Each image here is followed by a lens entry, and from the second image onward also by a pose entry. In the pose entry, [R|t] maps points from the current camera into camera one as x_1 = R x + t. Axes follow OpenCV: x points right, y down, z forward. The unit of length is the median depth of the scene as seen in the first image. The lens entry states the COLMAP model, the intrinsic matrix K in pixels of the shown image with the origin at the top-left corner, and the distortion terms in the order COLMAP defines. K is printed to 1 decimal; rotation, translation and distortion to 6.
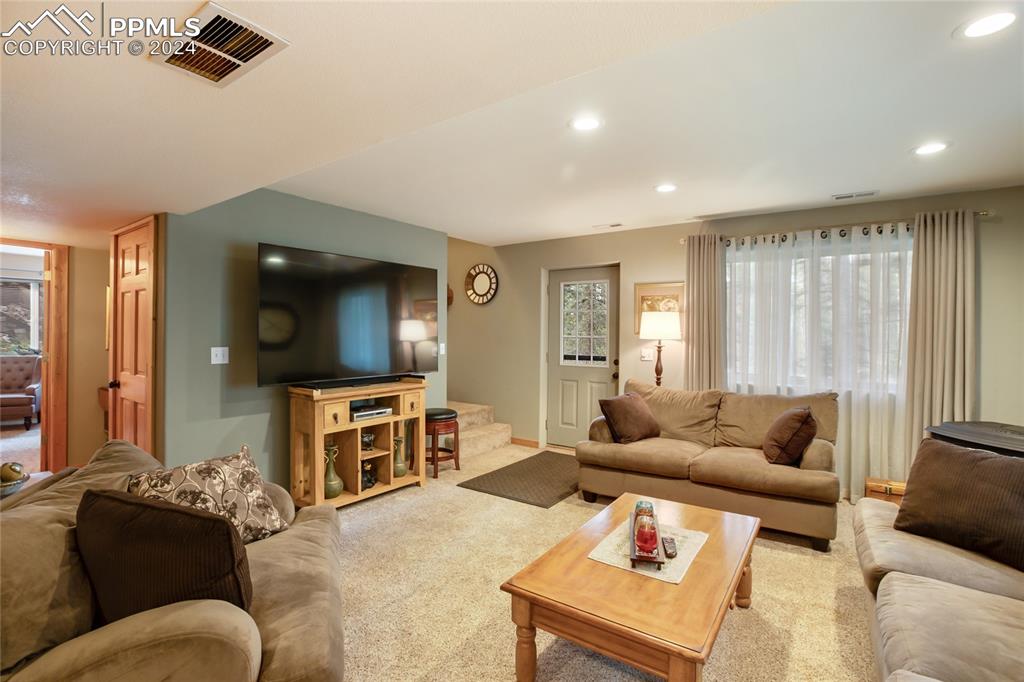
lens RADIAL K [[479.3, 0, 509.6], [0, 479.3, 336.1], [0, 0, 1]] dist [-0.043854, 0.013045]
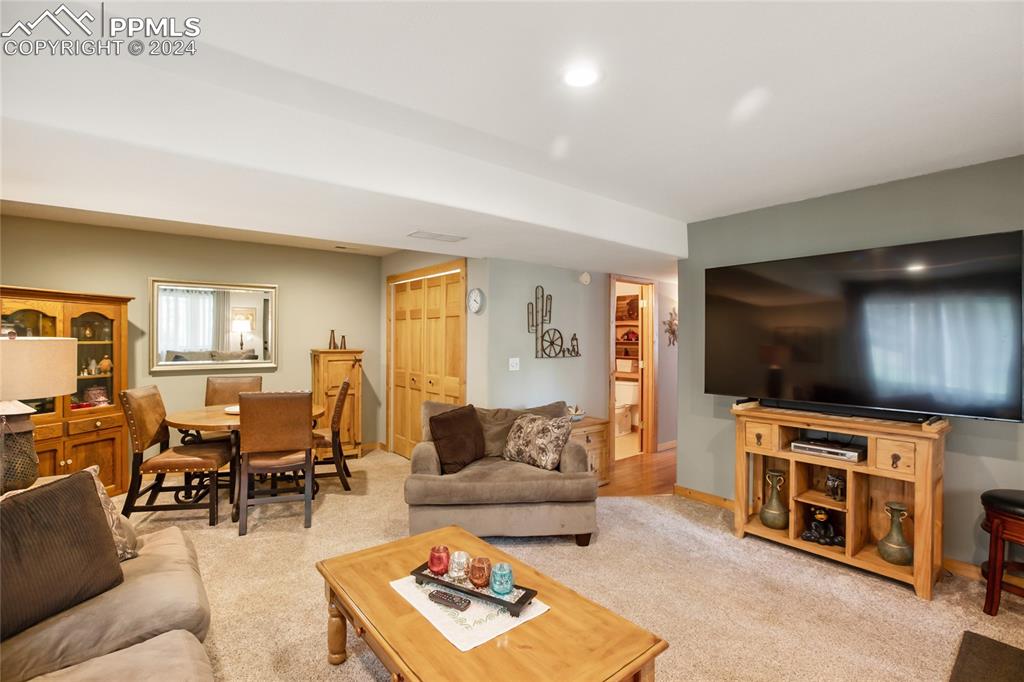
lens RADIAL K [[479.3, 0, 508.2], [0, 479.3, 340.4], [0, 0, 1]] dist [-0.043854, 0.013045]
pose [[-0.271718, -0.008729, -0.962337, 0.593730], [-0.016018, 0.999861, -0.004547, -0.007007], [0.962243, 0.014179, -0.271821, 0.700925]]
